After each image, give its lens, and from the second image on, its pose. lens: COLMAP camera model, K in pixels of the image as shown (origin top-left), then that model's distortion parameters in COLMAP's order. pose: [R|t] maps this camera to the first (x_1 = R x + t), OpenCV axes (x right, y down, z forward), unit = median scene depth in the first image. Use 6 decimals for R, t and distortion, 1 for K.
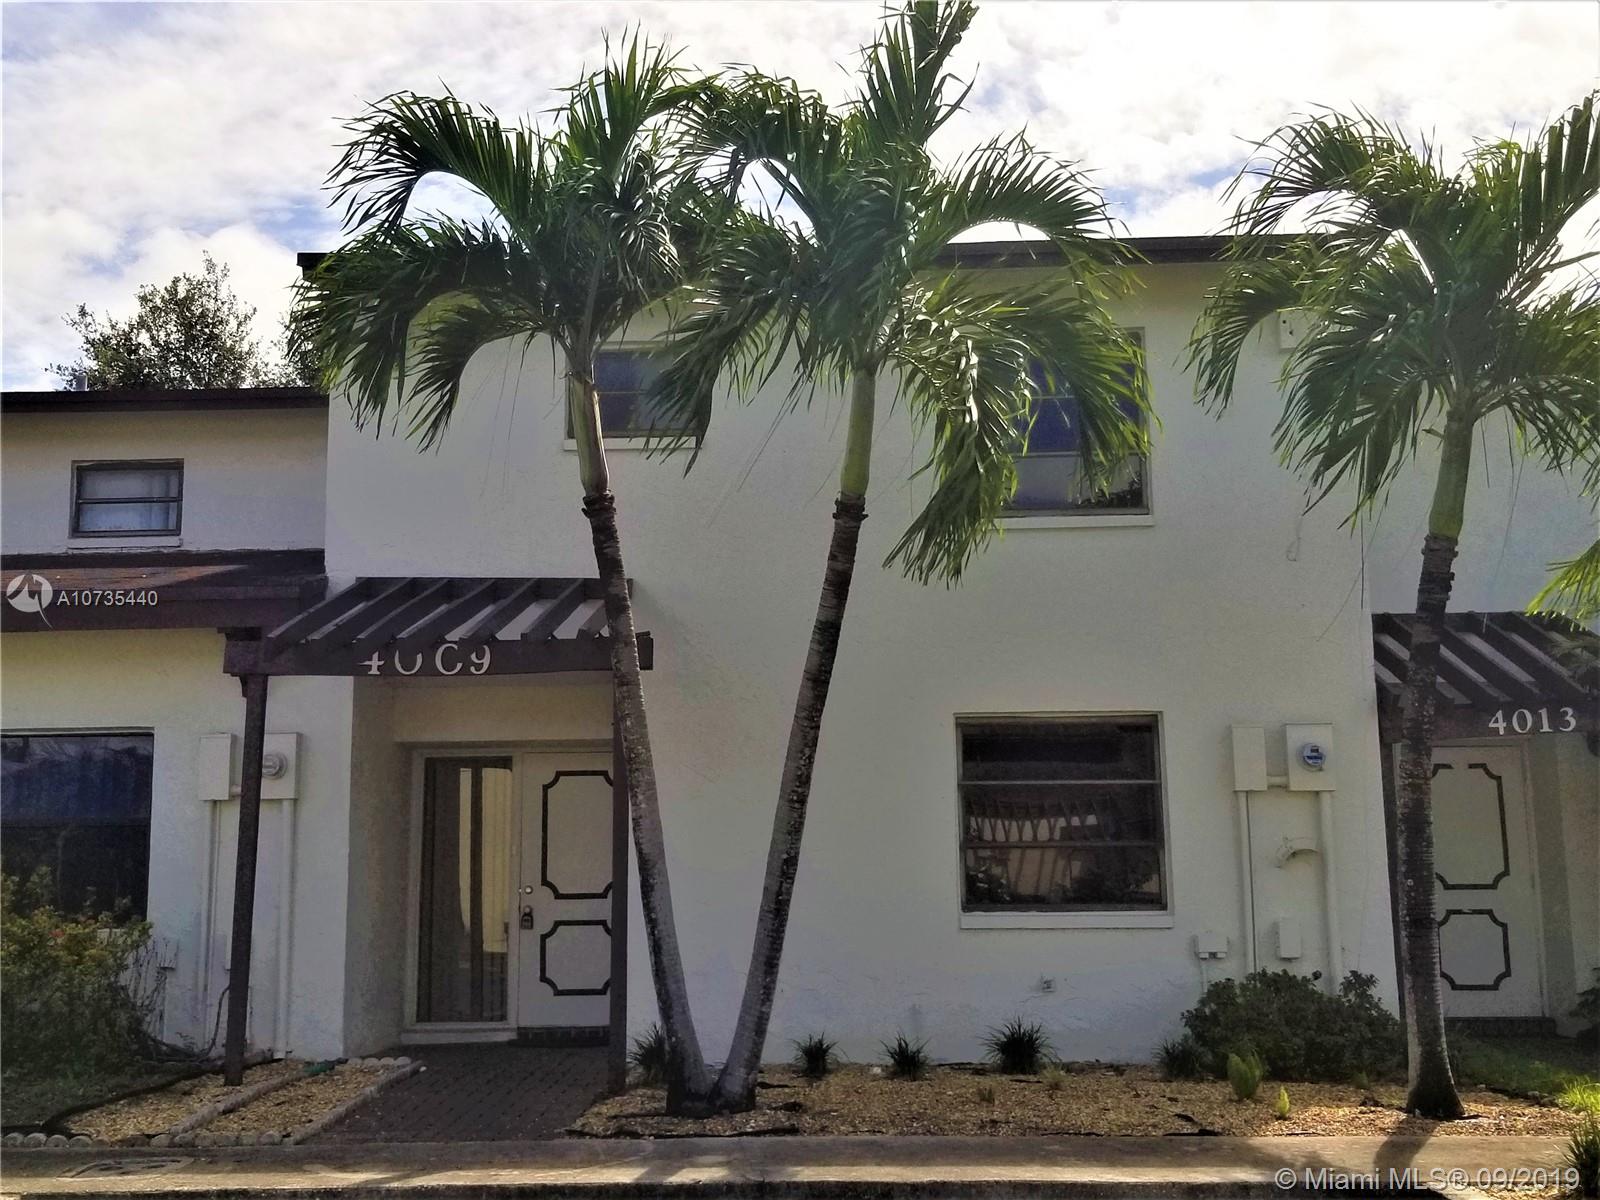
lens RADIAL K [[1667.8, 0, 792.2], [0, 1667.8, 568.5], [0, 0, 1]] dist [0.098167, -0.152551]
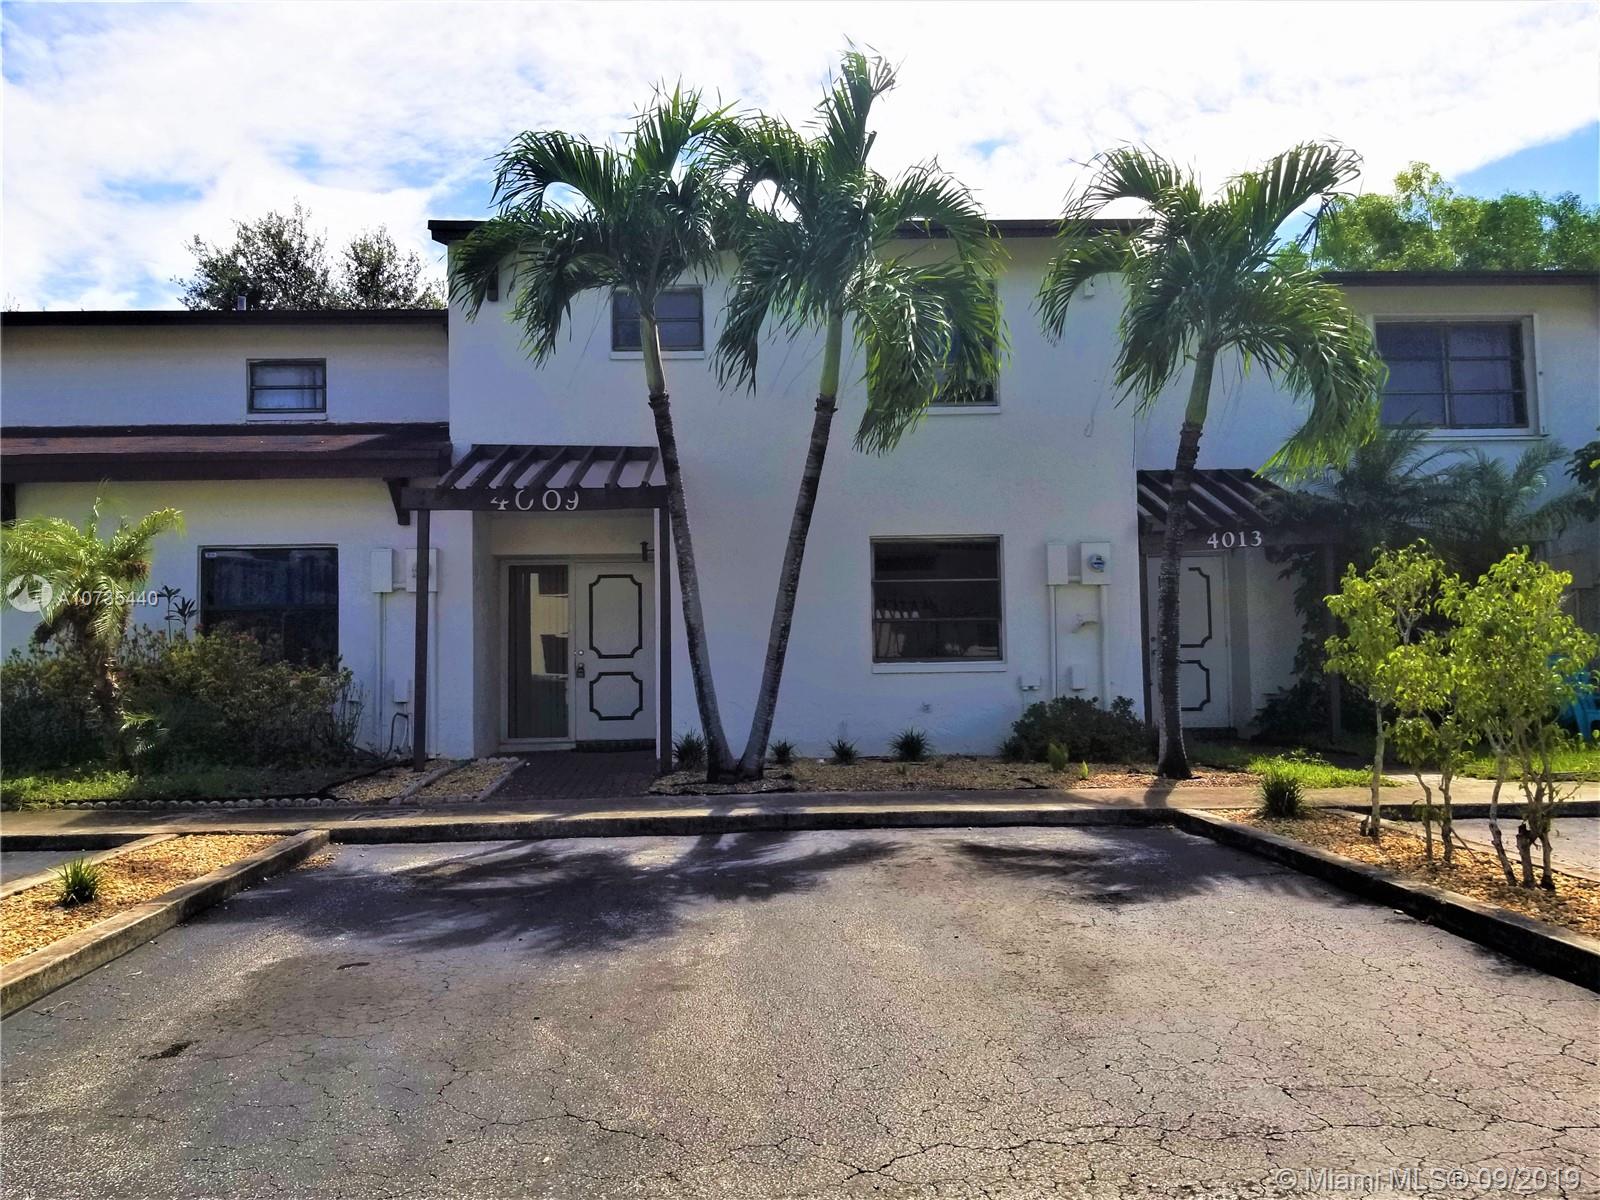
lens RADIAL K [[1217.1, 0, 766.8], [0, 1217.1, 552.9], [0, 0, 1]] dist [0.095523, -0.107740]
pose [[0.997766, -0.000809, 0.066803, -0.079640], [-0.005795, 0.995109, 0.098611, -0.008610], [-0.066556, -0.098778, 0.992881, -0.118513]]
